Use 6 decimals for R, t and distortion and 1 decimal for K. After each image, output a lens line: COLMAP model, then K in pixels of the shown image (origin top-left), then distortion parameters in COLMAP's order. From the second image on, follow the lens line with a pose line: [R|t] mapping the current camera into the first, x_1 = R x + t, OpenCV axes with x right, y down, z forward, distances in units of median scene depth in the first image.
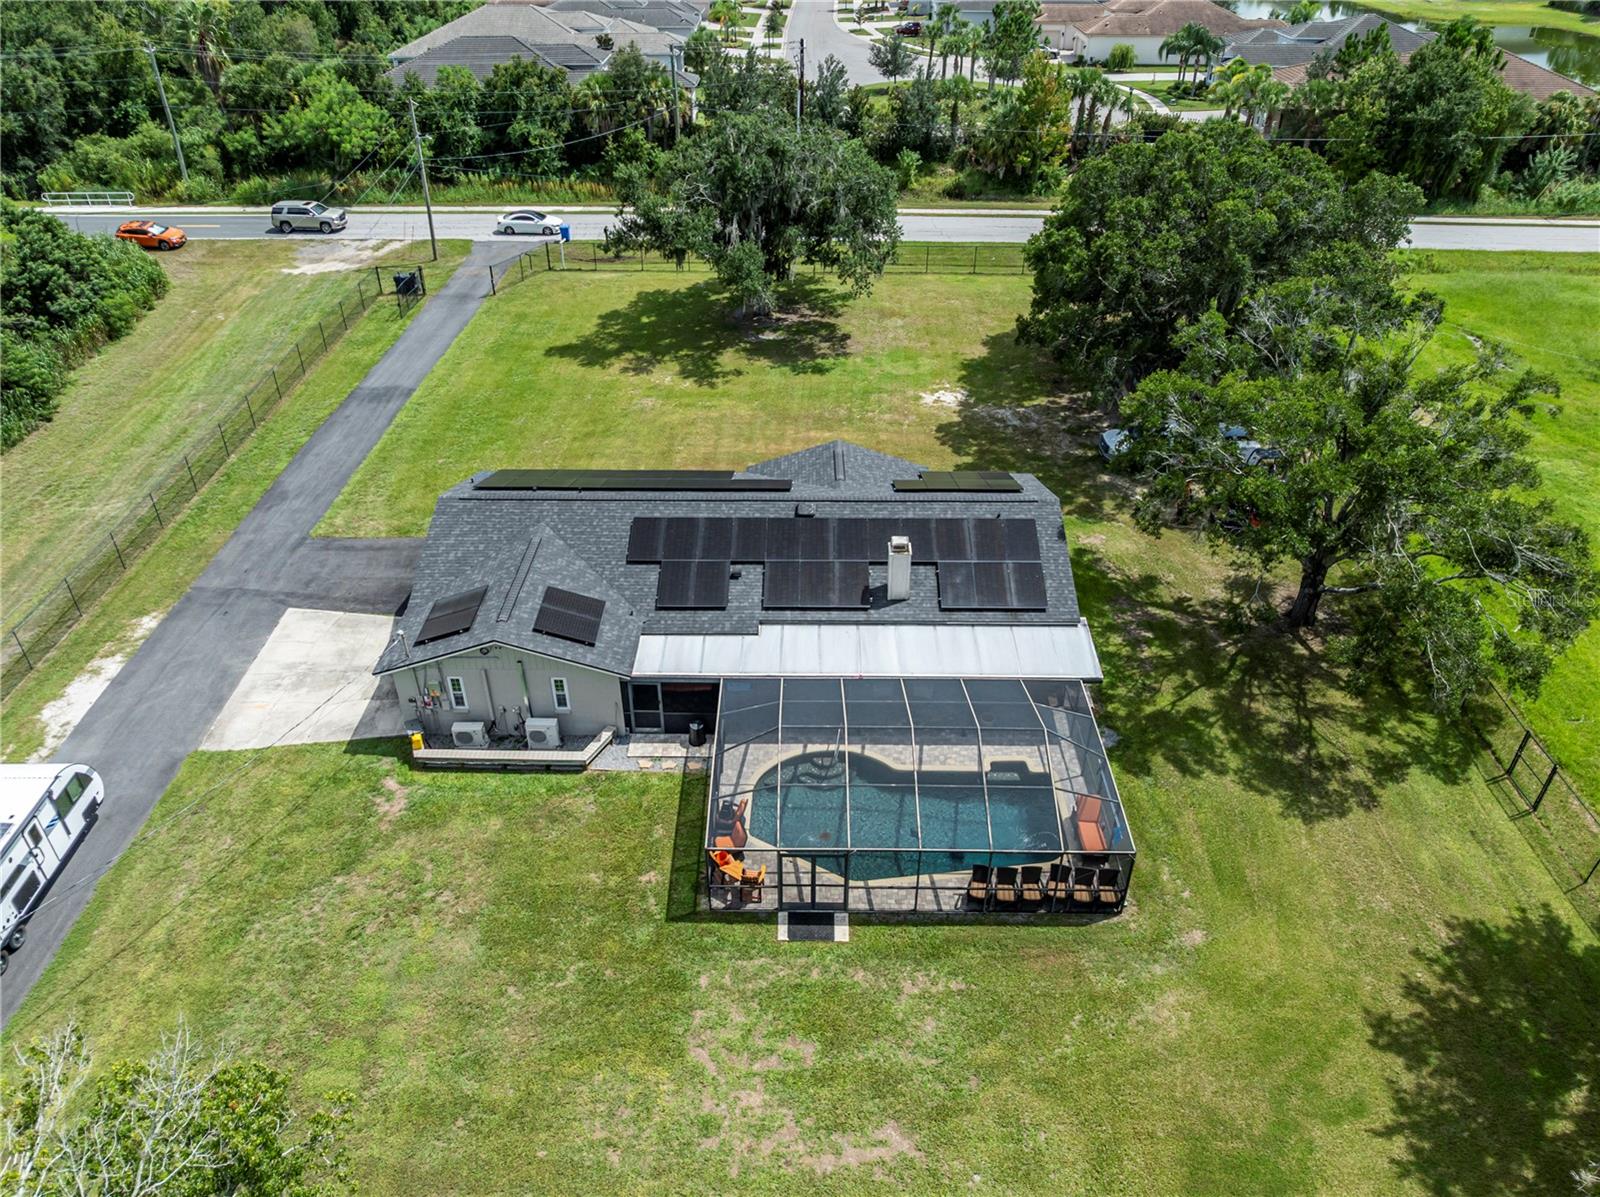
lens RADIAL K [[1122.2, 0, 800.2], [0, 1122.2, 608.5], [0, 0, 1]] dist [-0.045190, 0.012520]
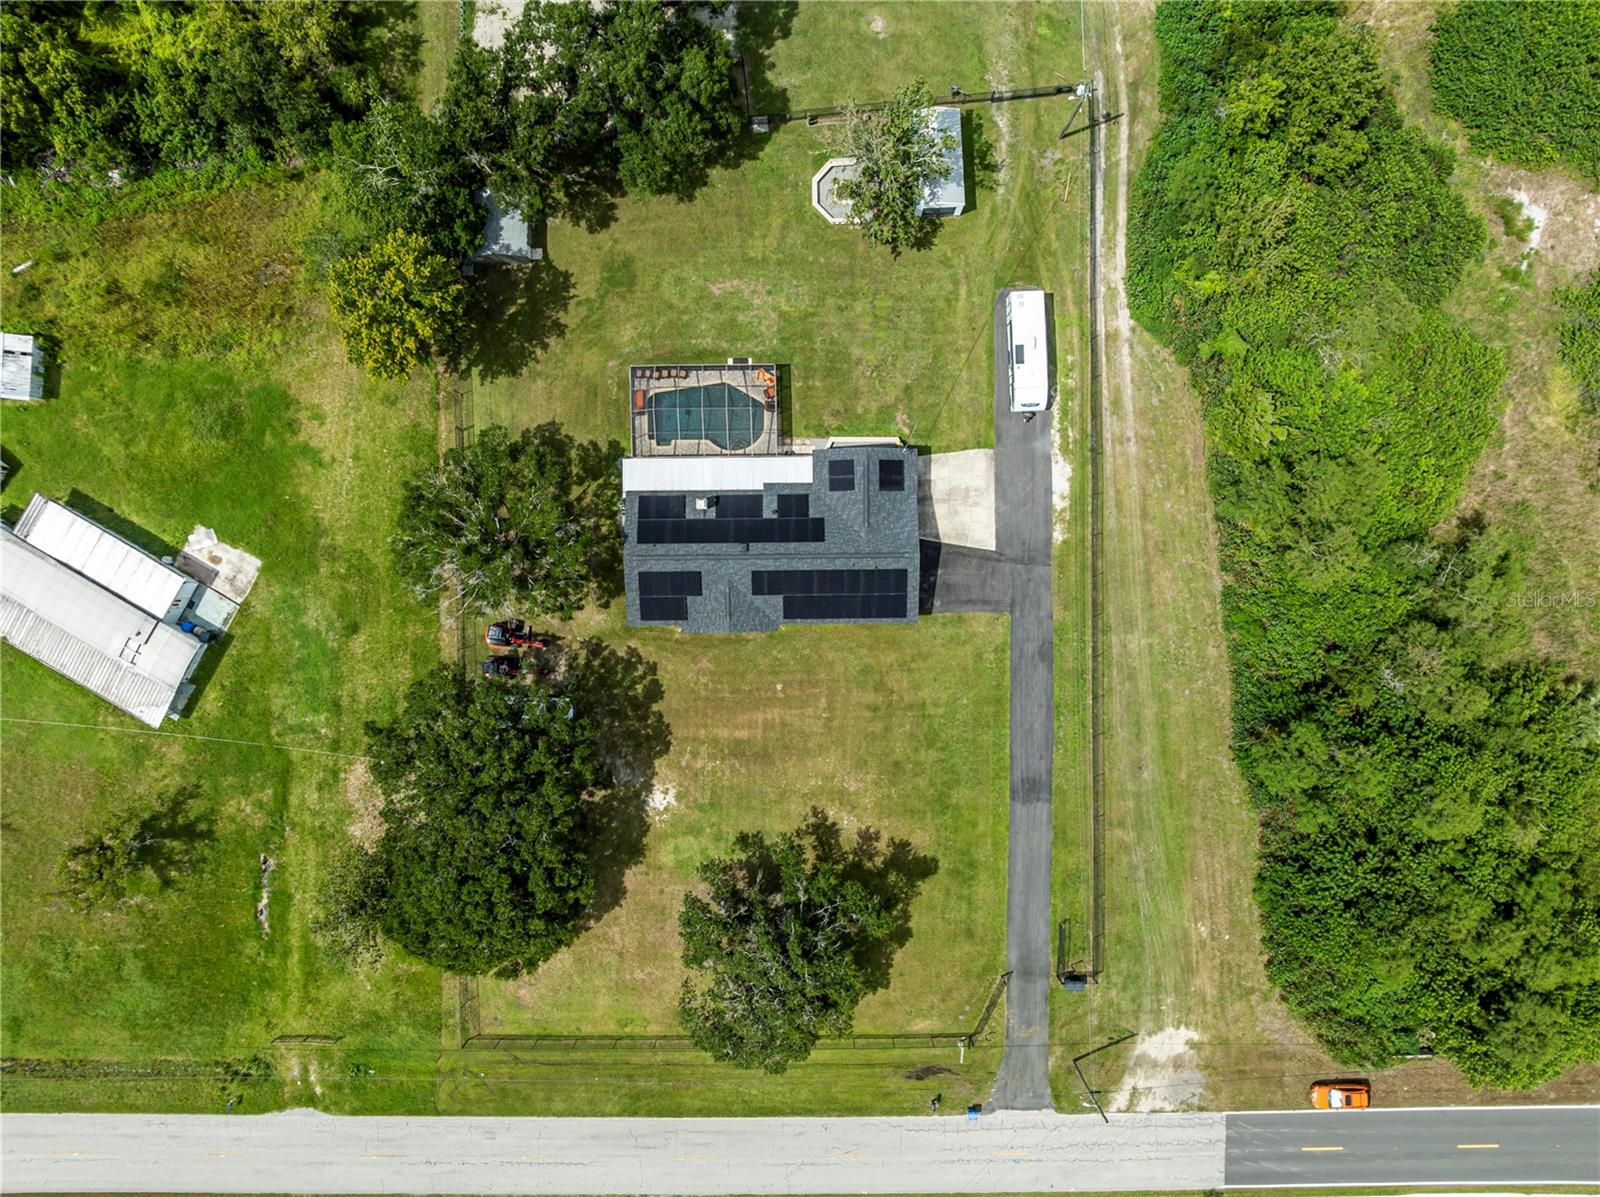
lens RADIAL K [[1122.2, 0, 806.6], [0, 1122.2, 582.2], [0, 0, 1]] dist [-0.045190, 0.012520]
pose [[-0.999697, 0.024581, -0.000936, -0.108785], [-0.014884, -0.574189, 0.818587, -1.836504], [0.019584, 0.818354, 0.574381, -0.168016]]
